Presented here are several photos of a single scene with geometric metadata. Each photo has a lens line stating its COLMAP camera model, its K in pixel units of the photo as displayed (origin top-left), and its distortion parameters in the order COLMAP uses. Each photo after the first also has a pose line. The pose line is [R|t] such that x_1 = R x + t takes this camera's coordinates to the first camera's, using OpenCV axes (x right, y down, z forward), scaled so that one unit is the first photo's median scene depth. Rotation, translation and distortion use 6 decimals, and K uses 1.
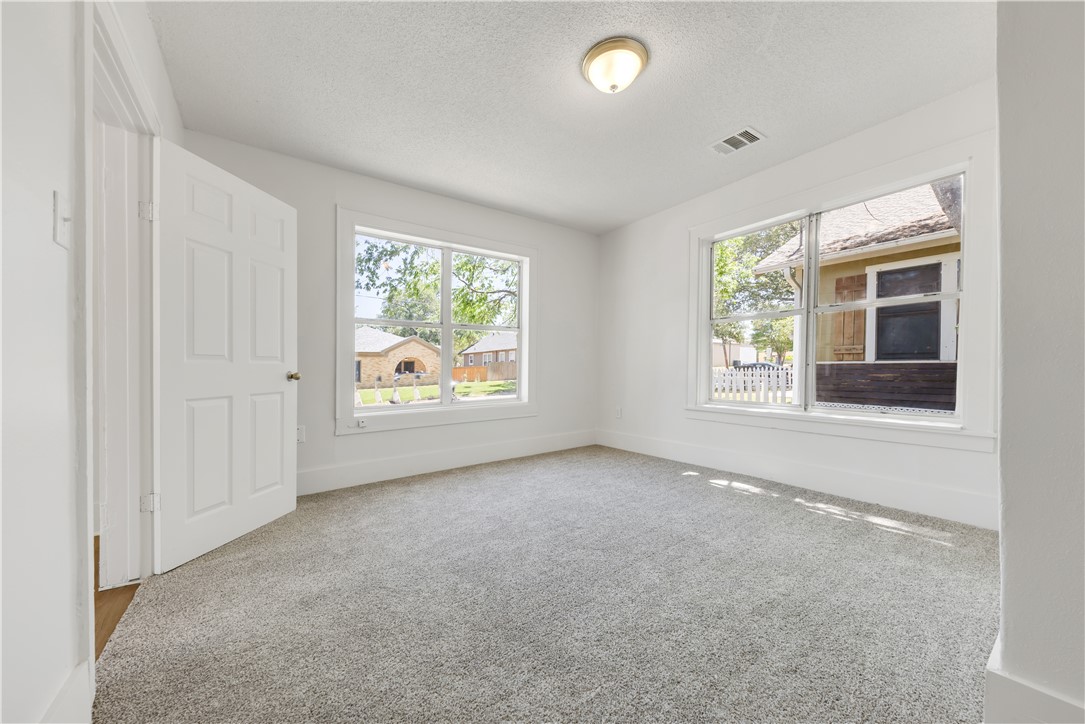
lens RADIAL K [[388.4, 0, 539.4], [0, 388.4, 371.1], [0, 0, 1]] dist [0.000134, 0.000024]
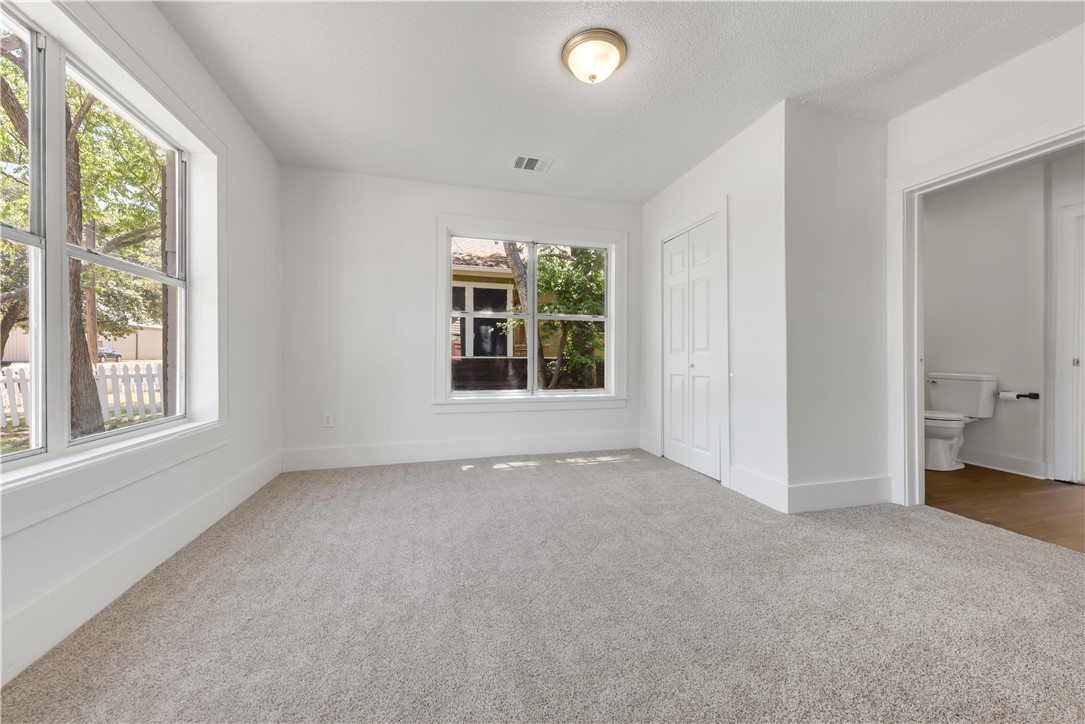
lens RADIAL K [[408.4, 0, 545.0], [0, 408.4, 359.5], [0, 0, 1]] dist [0.000725, 0.000075]
pose [[0.336439, 0.013672, 0.941606, -0.467837], [0.000600, 0.999891, -0.014733, 0.005521], [-0.941705, 0.005522, 0.336394, 0.425401]]
